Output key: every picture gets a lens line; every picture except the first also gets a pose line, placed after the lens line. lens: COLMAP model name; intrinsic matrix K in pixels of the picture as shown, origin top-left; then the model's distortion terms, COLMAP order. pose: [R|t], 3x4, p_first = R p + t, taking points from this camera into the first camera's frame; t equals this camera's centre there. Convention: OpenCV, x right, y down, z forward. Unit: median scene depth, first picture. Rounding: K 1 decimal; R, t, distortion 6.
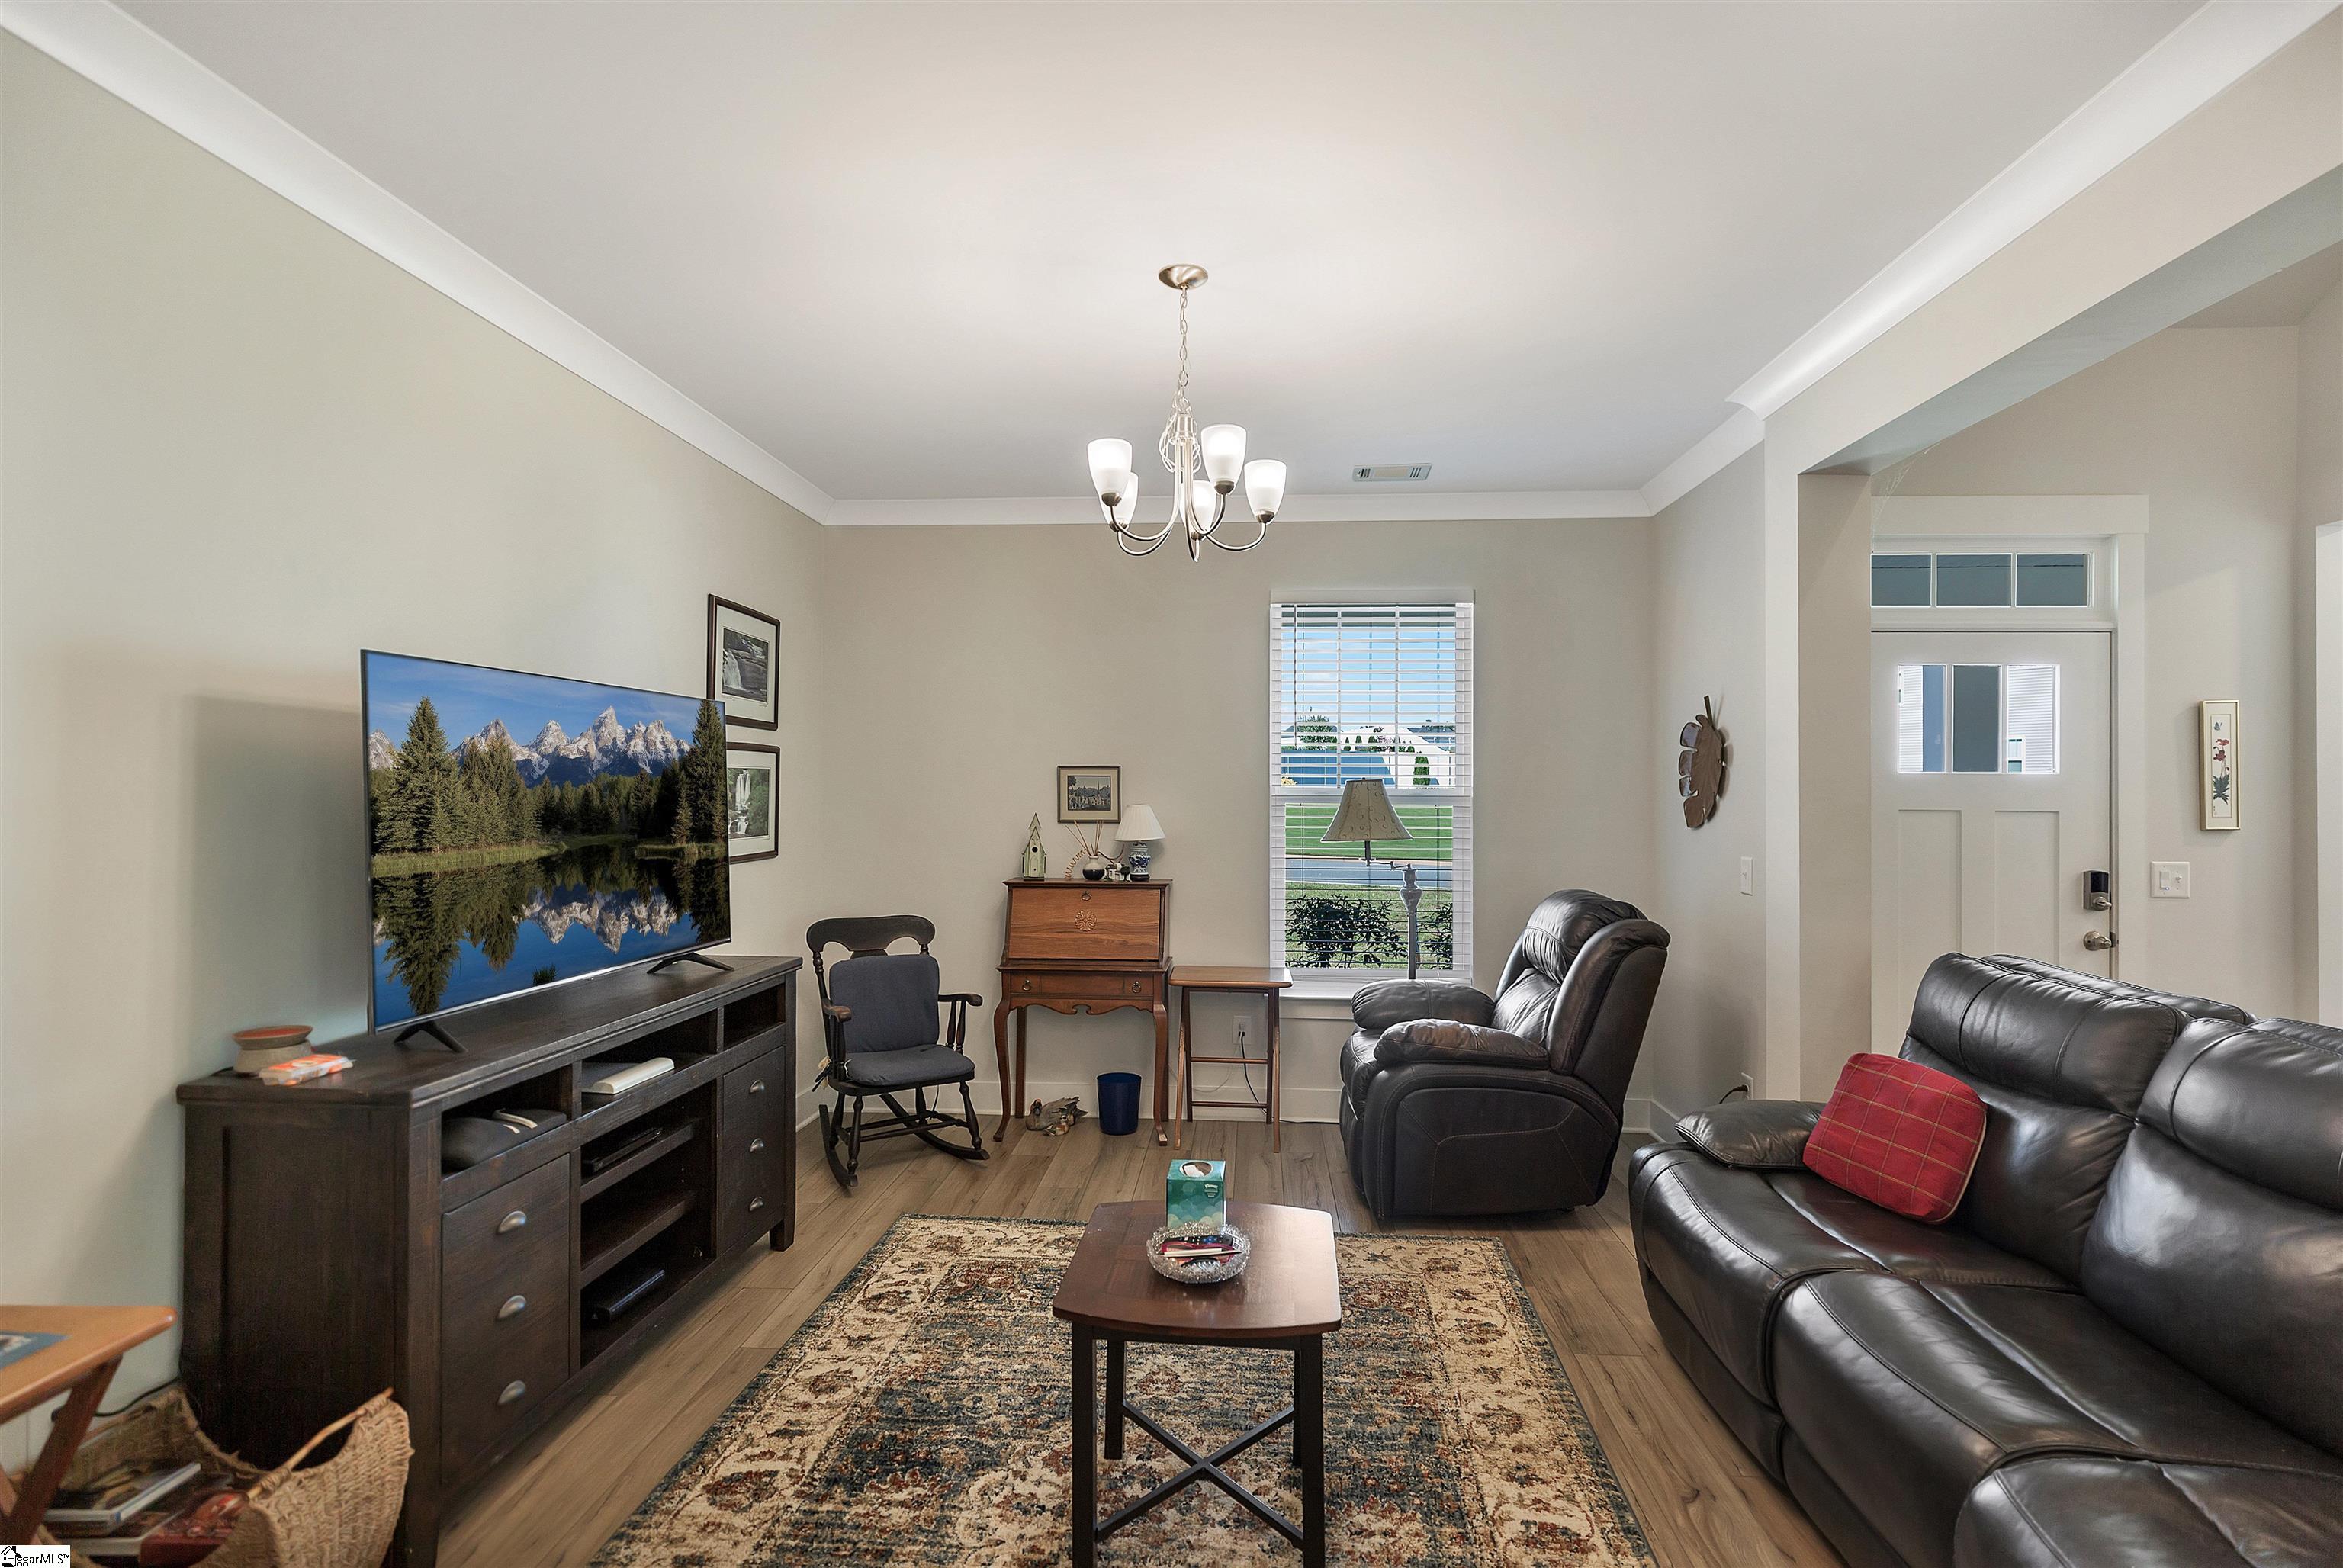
lens RADIAL K [[1071.6, 0, 1173.6], [0, 1071.6, 781.3], [0, 0, 1]] dist [0.000153, 0.000130]
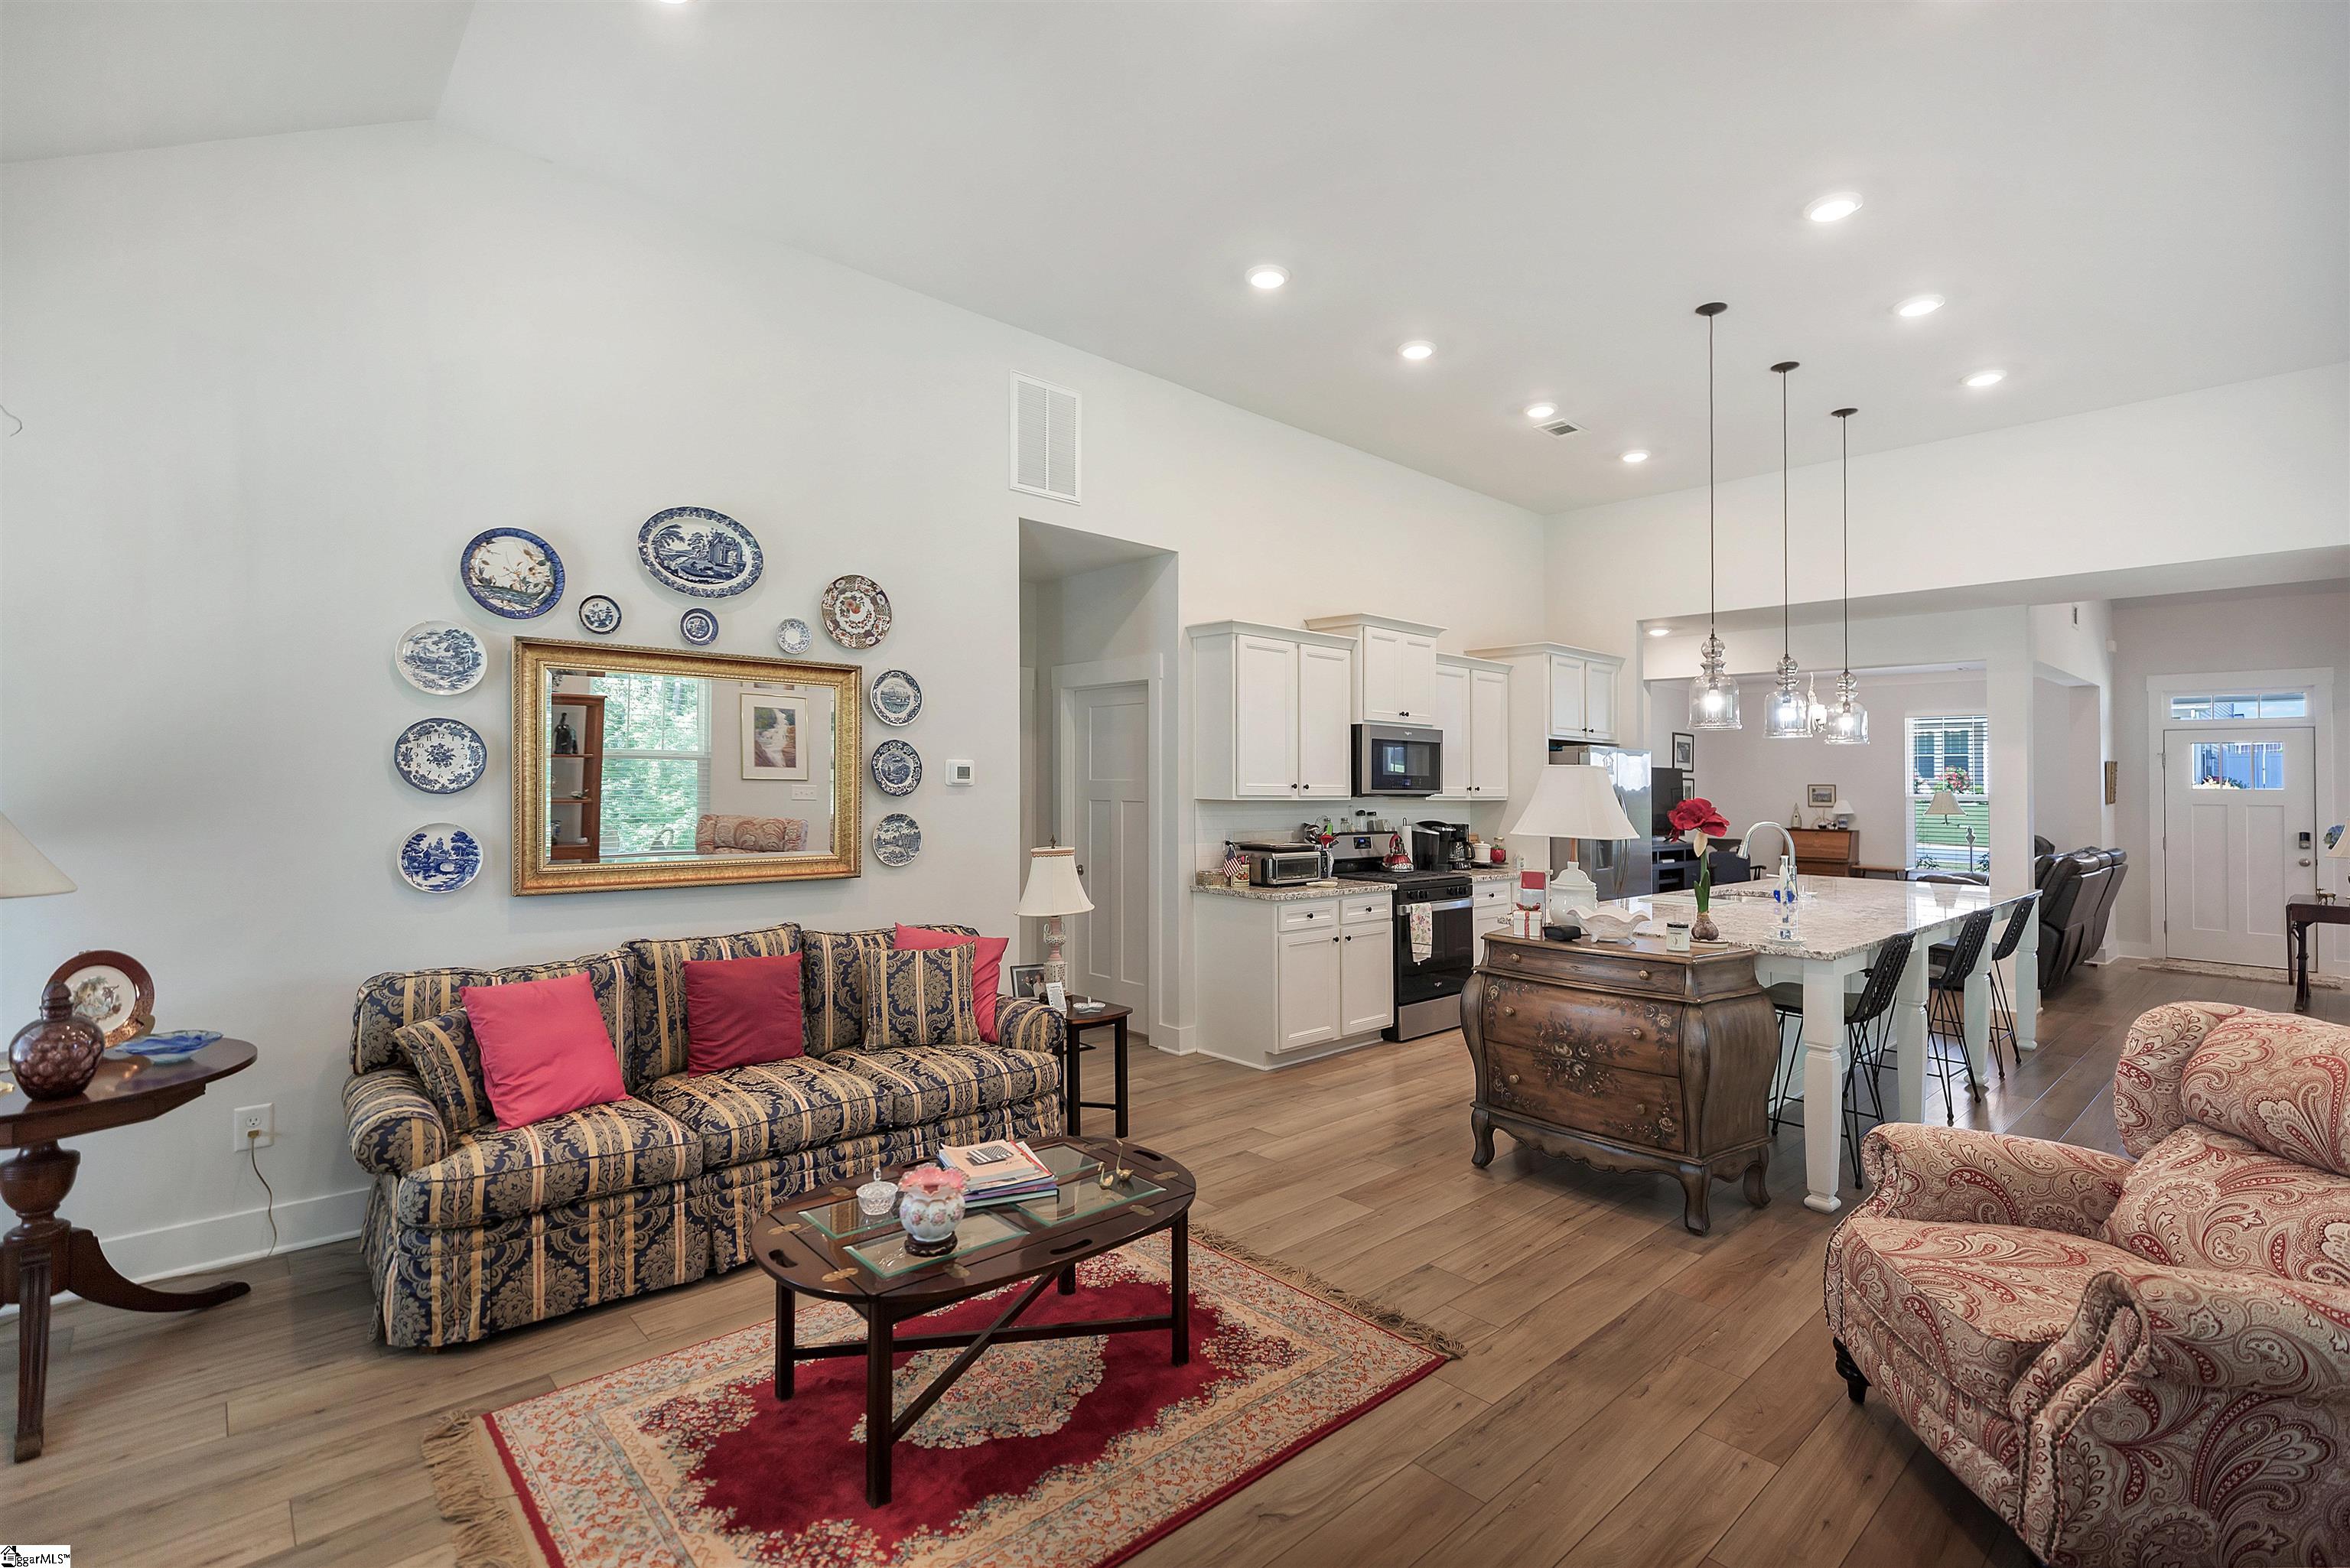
lens RADIAL K [[1074.7, 0, 1174.5], [0, 1074.7, 780.3], [0, 0, 1]] dist [0.000153, 0.000130]
pose [[0.737549, -0.001302, -0.675292, 0.517160], [-0.000407, 0.999997, -0.002373, -0.017209], [0.675293, 0.002025, 0.737546, -1.932111]]
